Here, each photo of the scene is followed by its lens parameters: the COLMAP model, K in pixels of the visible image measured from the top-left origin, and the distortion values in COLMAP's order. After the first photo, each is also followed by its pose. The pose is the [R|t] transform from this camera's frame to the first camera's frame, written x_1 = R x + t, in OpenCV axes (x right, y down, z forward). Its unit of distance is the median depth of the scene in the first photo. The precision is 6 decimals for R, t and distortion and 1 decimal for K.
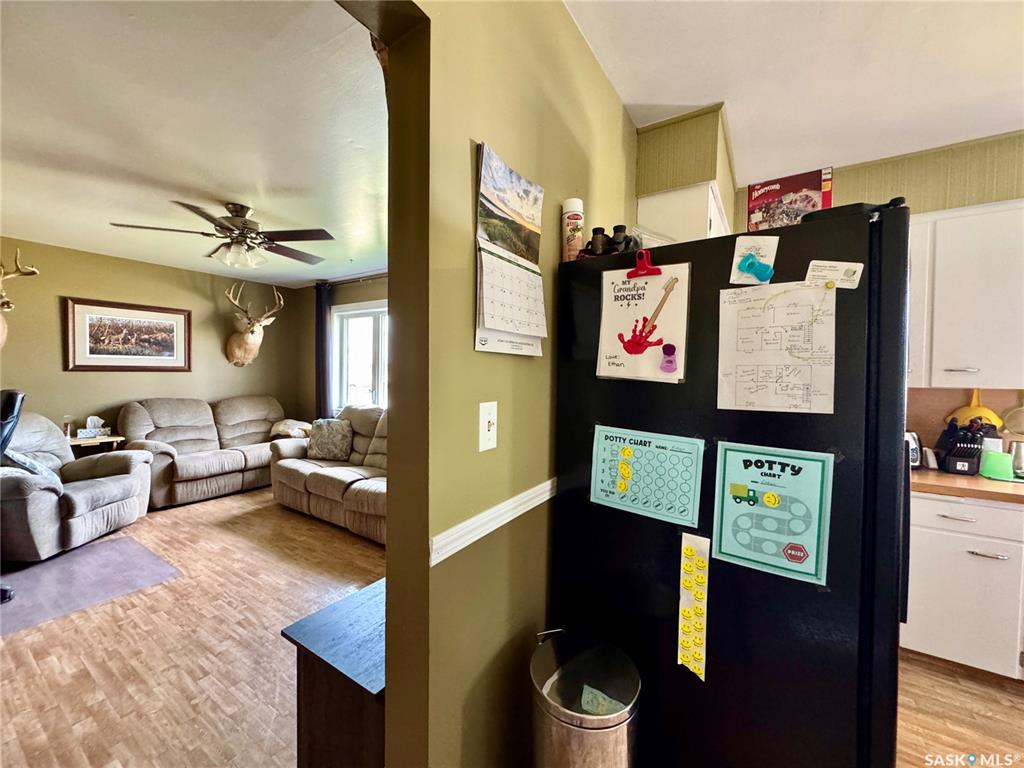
lens RADIAL K [[411.6, 0, 513.4], [0, 411.6, 383.5], [0, 0, 1]] dist [-0.002230, 0.000359]
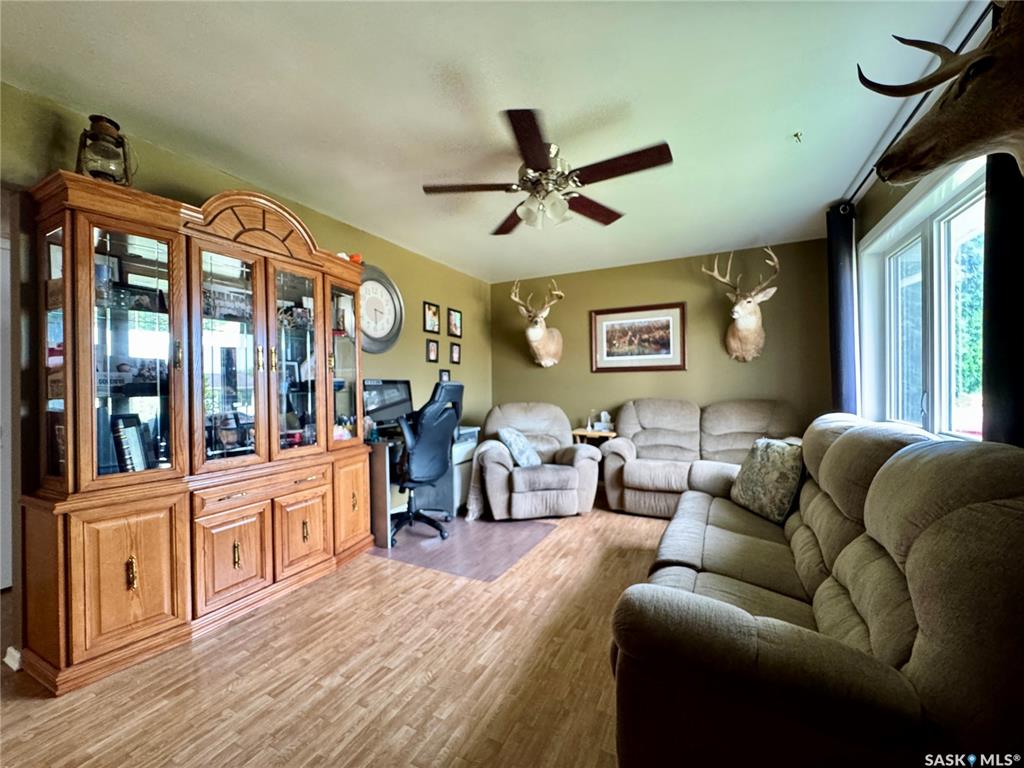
lens RADIAL K [[411.6, 0, 508.5], [0, 411.6, 384.7], [0, 0, 1]] dist [-0.002230, 0.000359]
pose [[0.099398, -0.014406, -0.994943, 0.092188], [-0.014473, 0.999768, -0.015922, 0.032403], [0.994942, 0.015982, 0.099167, 0.751417]]
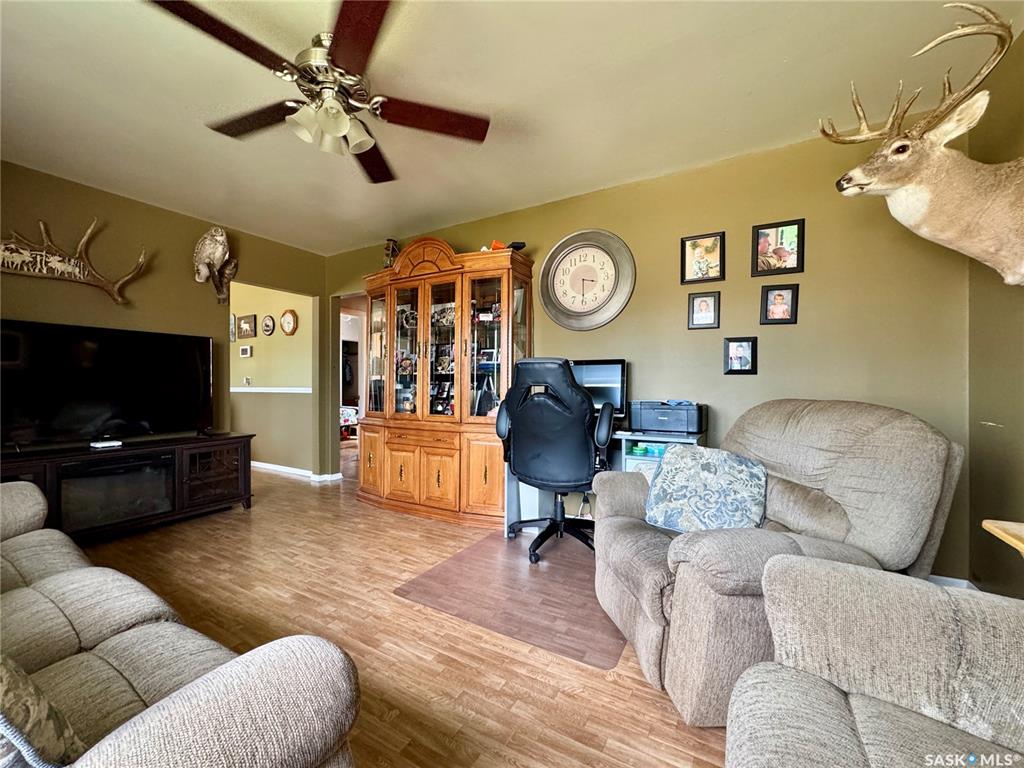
lens RADIAL K [[411.6, 0, 514.2], [0, 411.6, 383.3], [0, 0, 1]] dist [-0.002230, 0.000359]
pose [[-0.997987, -0.017186, -0.061050, -0.782652], [-0.018755, 0.999506, 0.025222, 0.038468], [0.060586, 0.026316, -0.997816, 1.419113]]
